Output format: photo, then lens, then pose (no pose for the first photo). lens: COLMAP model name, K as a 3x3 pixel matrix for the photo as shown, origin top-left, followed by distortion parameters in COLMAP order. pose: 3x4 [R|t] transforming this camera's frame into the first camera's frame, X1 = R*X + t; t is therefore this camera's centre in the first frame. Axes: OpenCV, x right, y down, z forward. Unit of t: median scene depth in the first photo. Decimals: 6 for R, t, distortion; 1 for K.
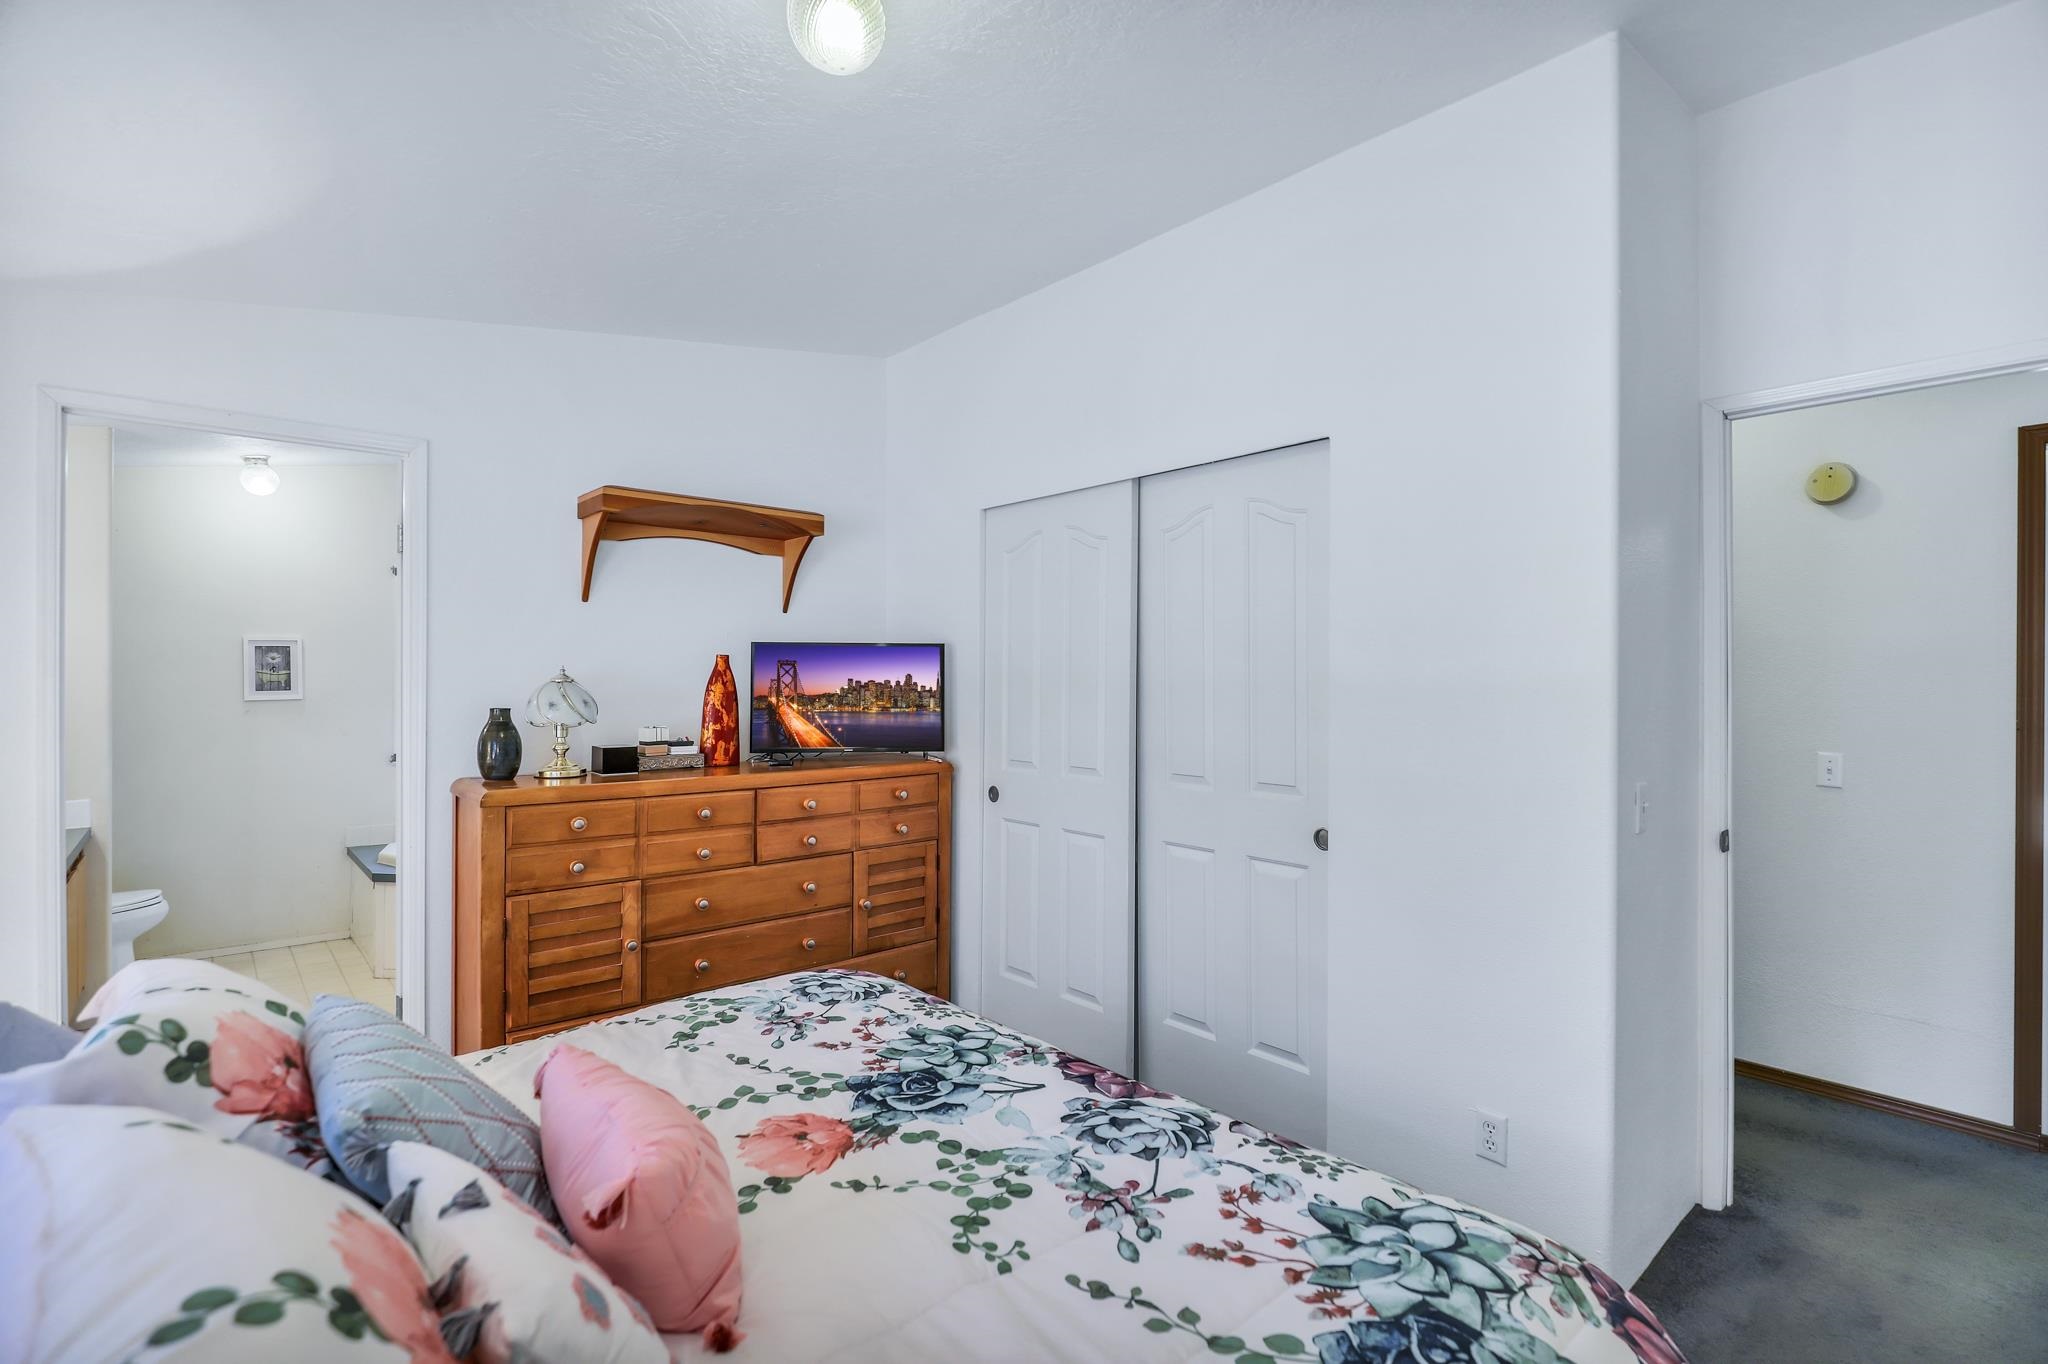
lens RADIAL K [[913.1, 0, 1029.4], [0, 913.1, 682.4], [0, 0, 1]] dist [-0.015037, -0.002493]
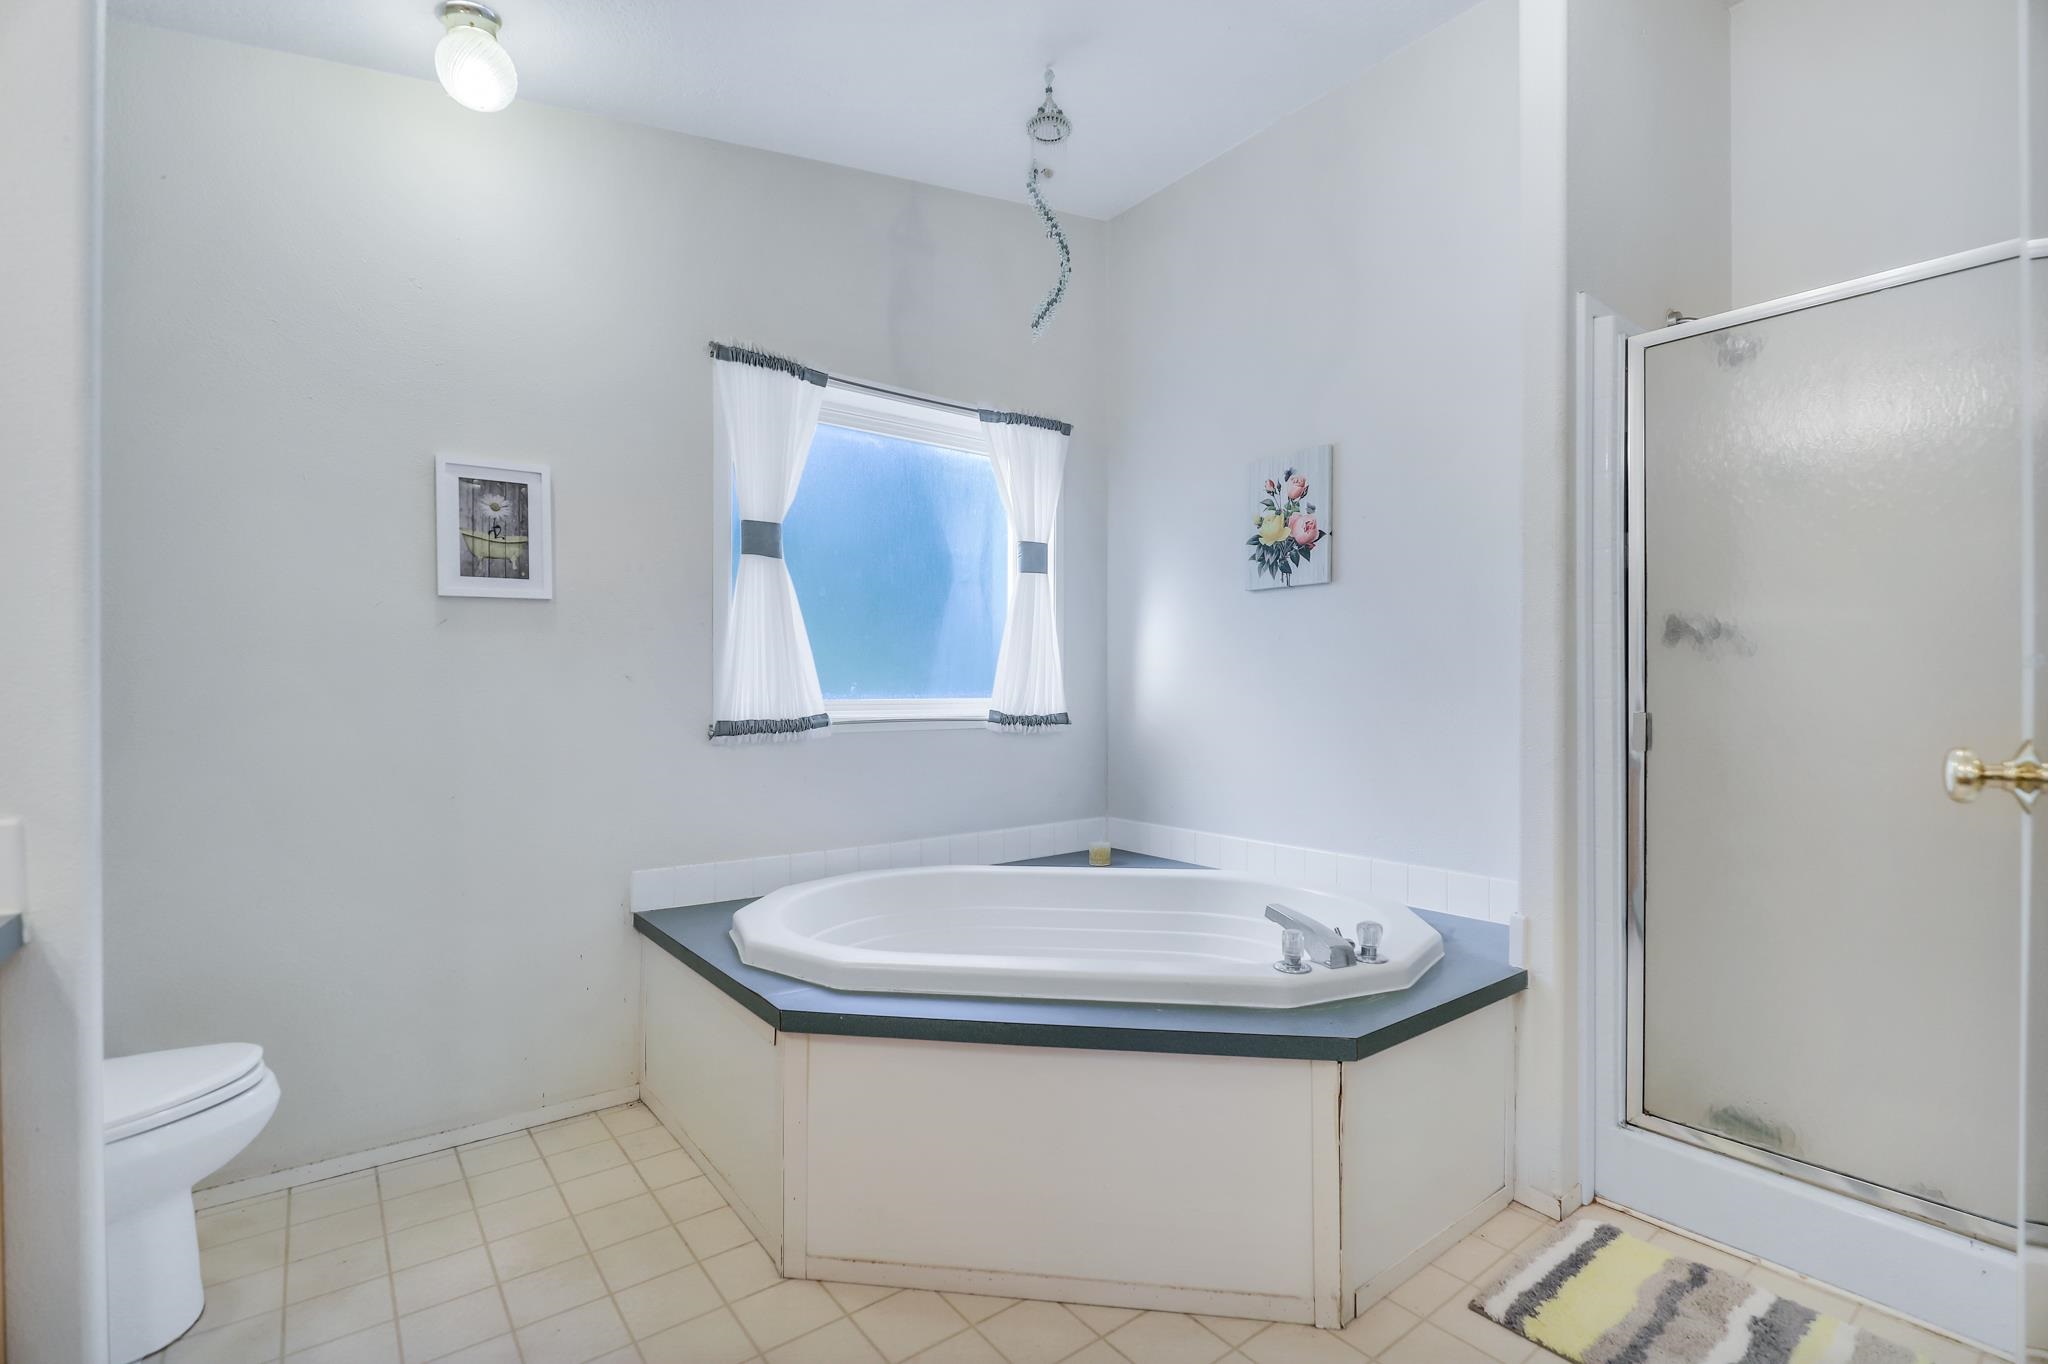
lens RADIAL K [[913.1, 0, 1031.7], [0, 913.1, 683.1], [0, 0, 1]] dist [-0.015037, -0.002493]
pose [[0.996205, -0.007576, -0.086706, -0.526546], [0.006944, 0.999947, -0.007583, 0.068954], [0.086759, 0.006952, 0.996205, 0.563299]]
